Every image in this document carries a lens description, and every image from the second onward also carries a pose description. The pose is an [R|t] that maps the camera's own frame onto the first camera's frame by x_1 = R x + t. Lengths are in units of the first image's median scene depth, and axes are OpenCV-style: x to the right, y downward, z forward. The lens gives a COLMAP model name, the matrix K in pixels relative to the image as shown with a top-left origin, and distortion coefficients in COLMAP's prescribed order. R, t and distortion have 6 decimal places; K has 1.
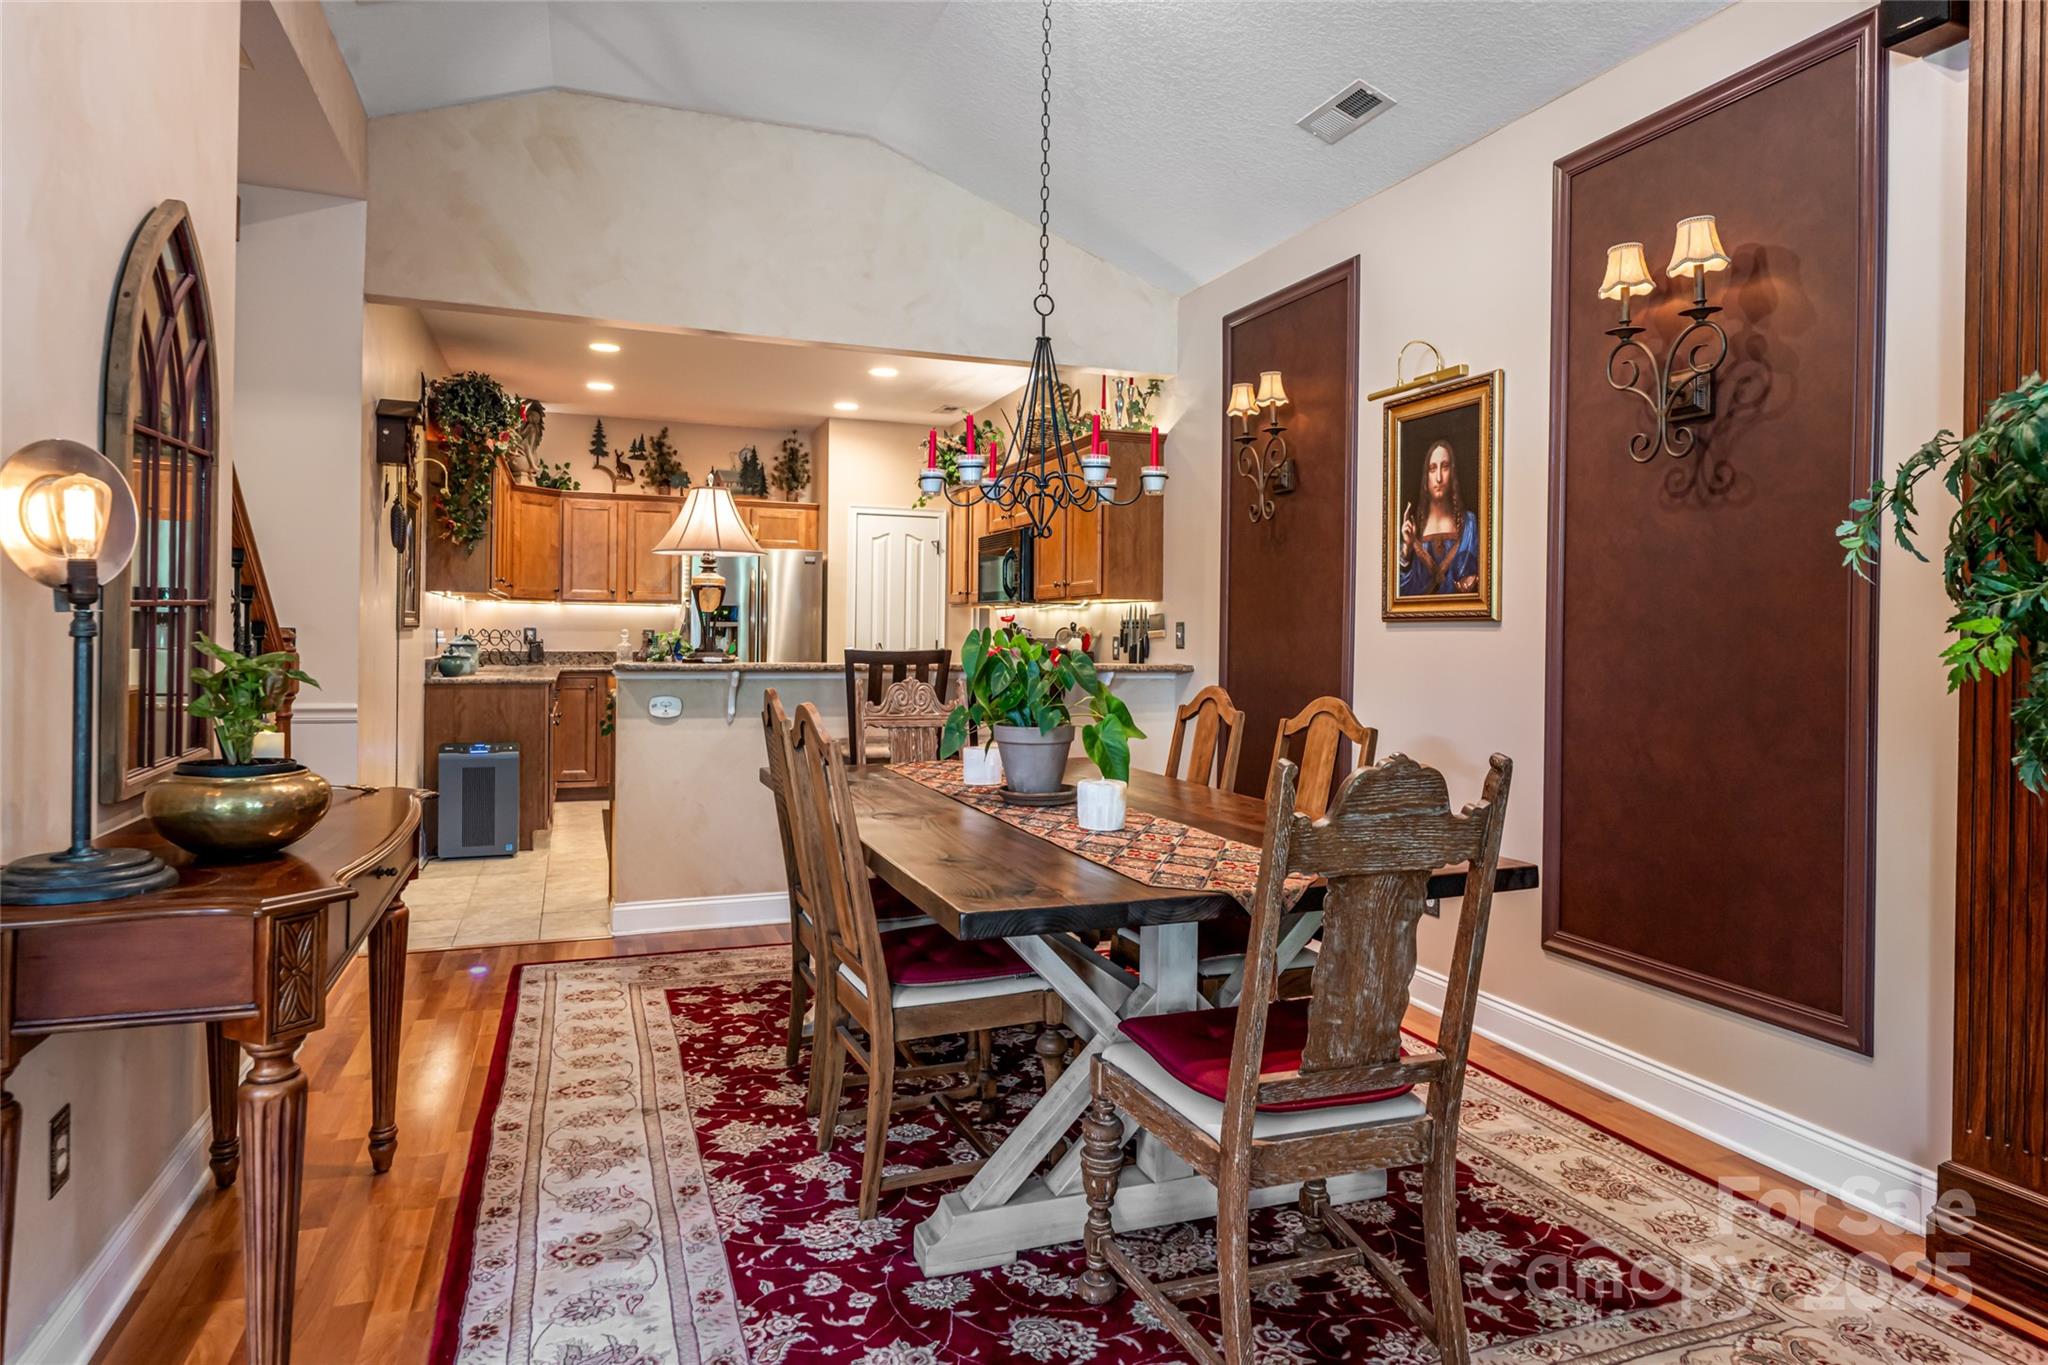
lens RADIAL K [[1208.5, 0, 1029.2], [0, 1208.5, 628.6], [0, 0, 1]] dist [0.000937, -0.000028]
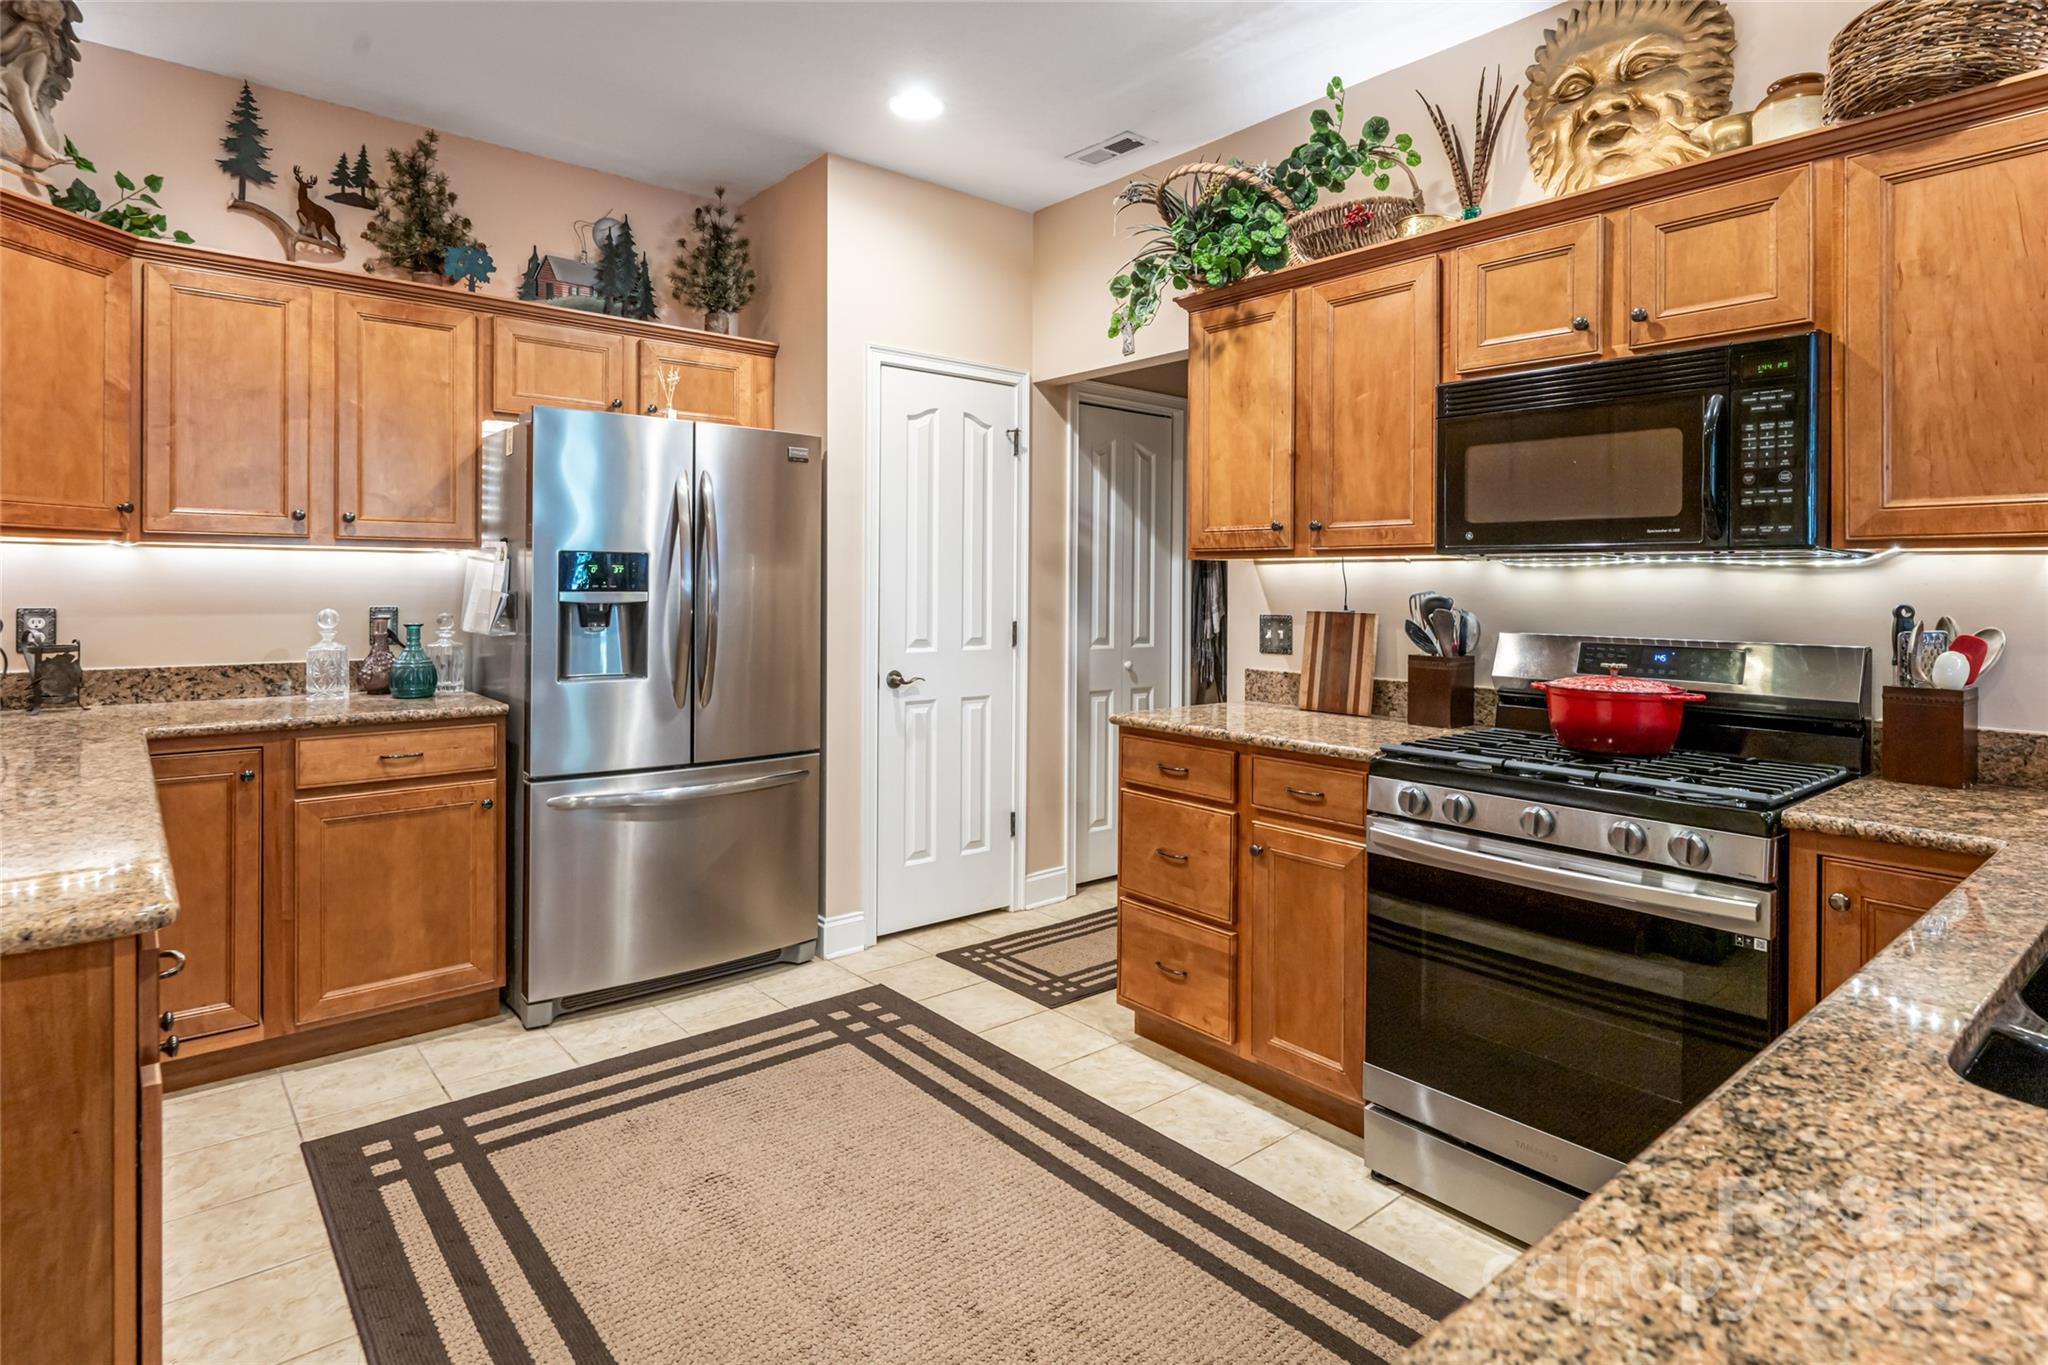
lens RADIAL K [[1070.0, 0, 1017.5], [0, 1070.0, 582.5], [0, 0, 1]] dist [0.000469, 0.000271]
pose [[0.941595, -0.004693, 0.336715, -0.243077], [0.001754, 0.999958, 0.009032, -0.011480], [-0.336744, -0.007914, 0.941563, 0.597143]]
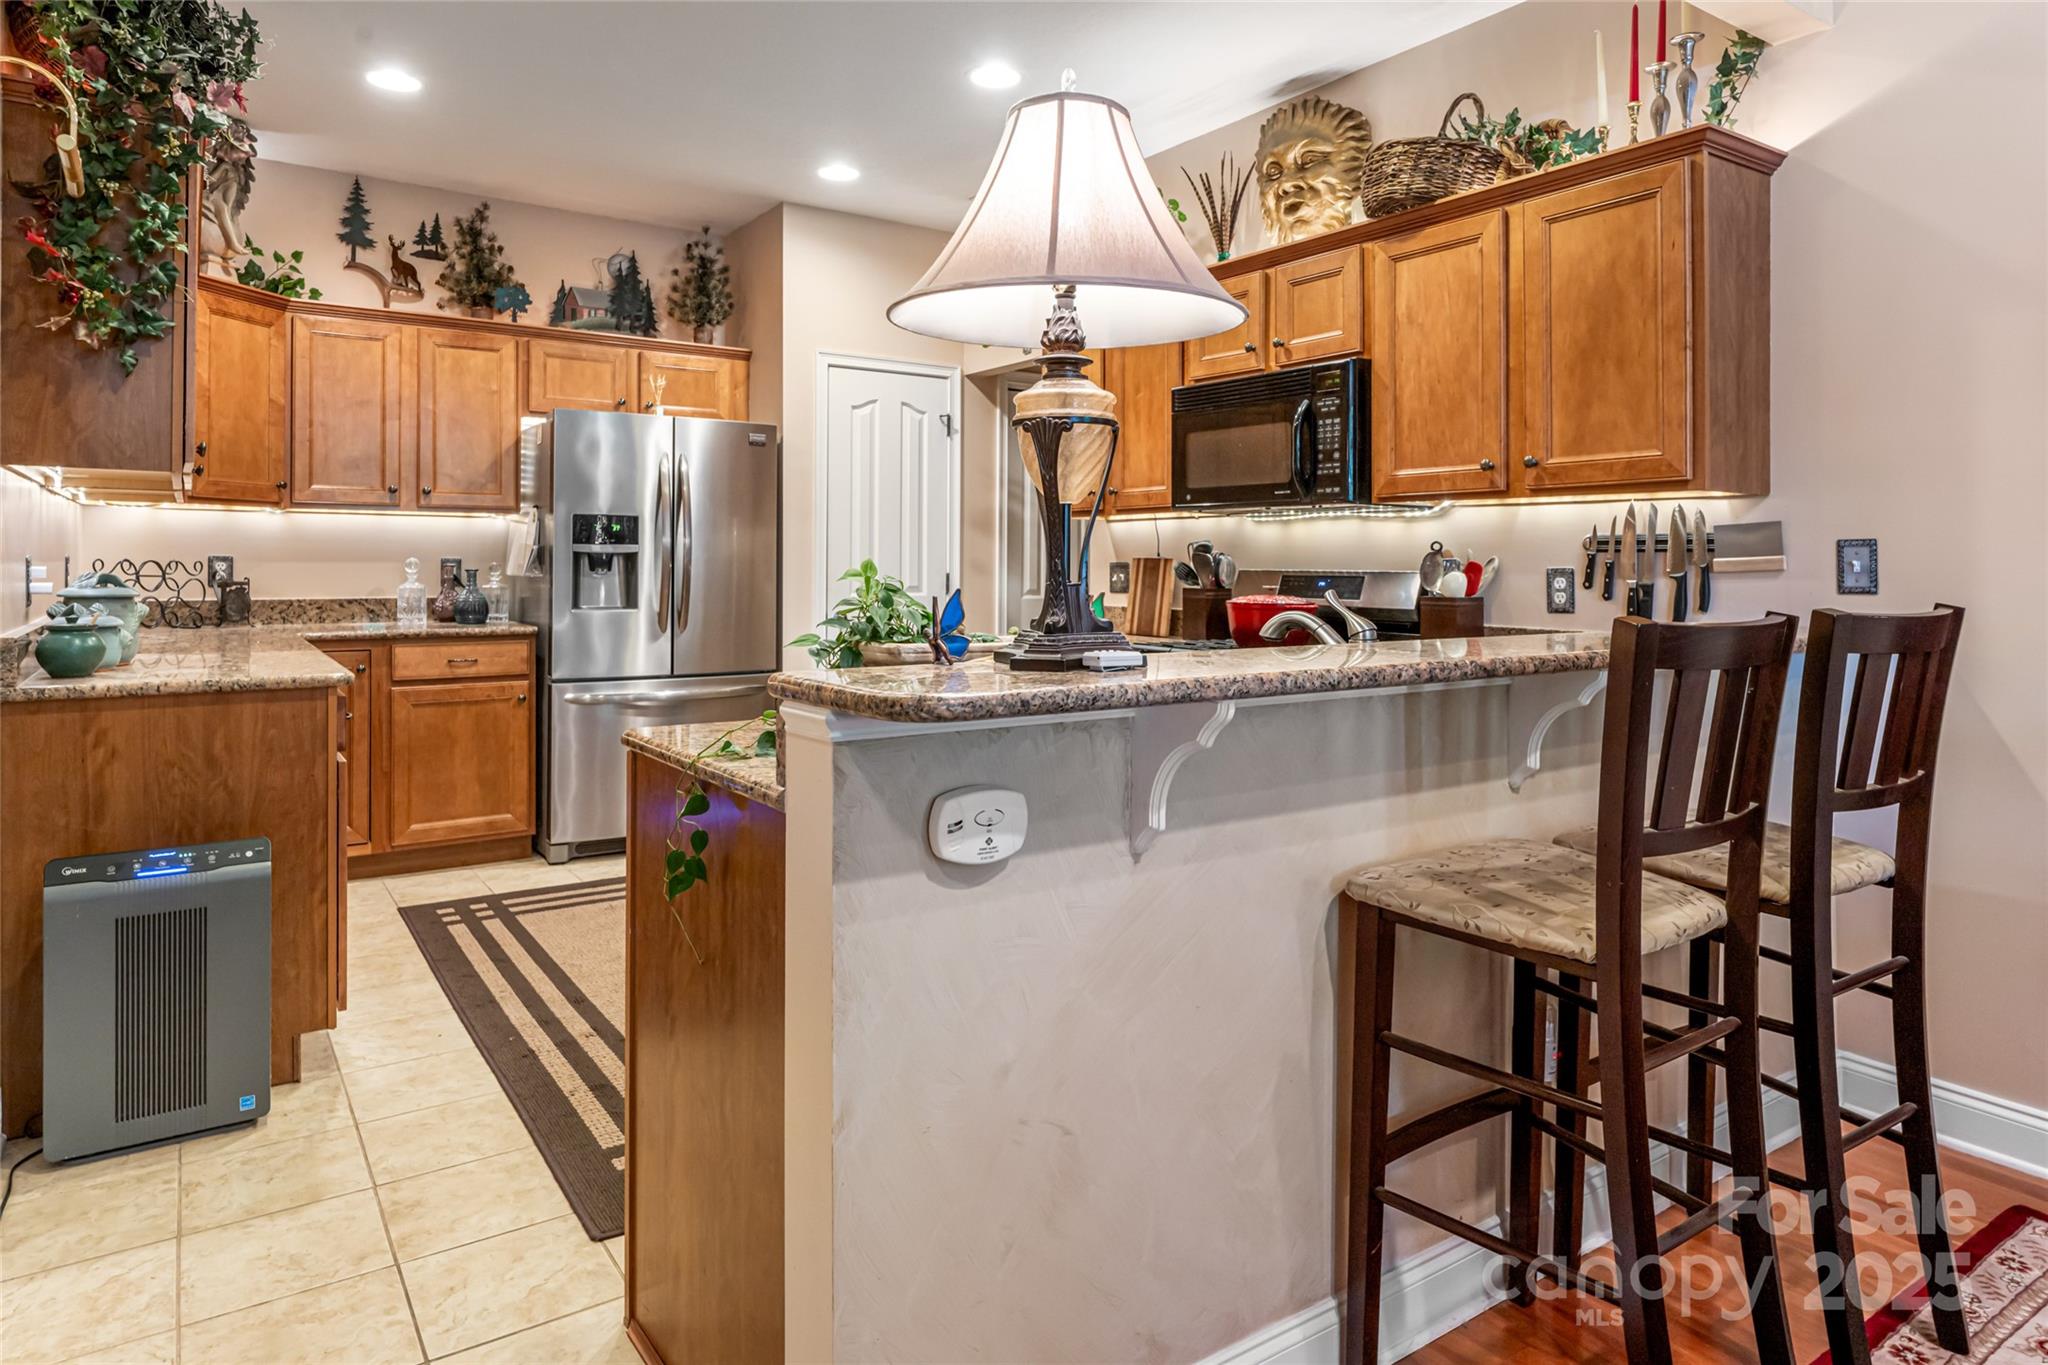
lens RADIAL K [[1210.8, 0, 1022.7], [0, 1210.8, 554.2], [0, 0, 1]] dist [0.000178, -0.000601]
pose [[0.969420, -0.005174, 0.245355, -0.203614], [0.004850, 0.999986, 0.001926, -0.000944], [-0.245361, -0.000677, 0.969431, 0.399927]]
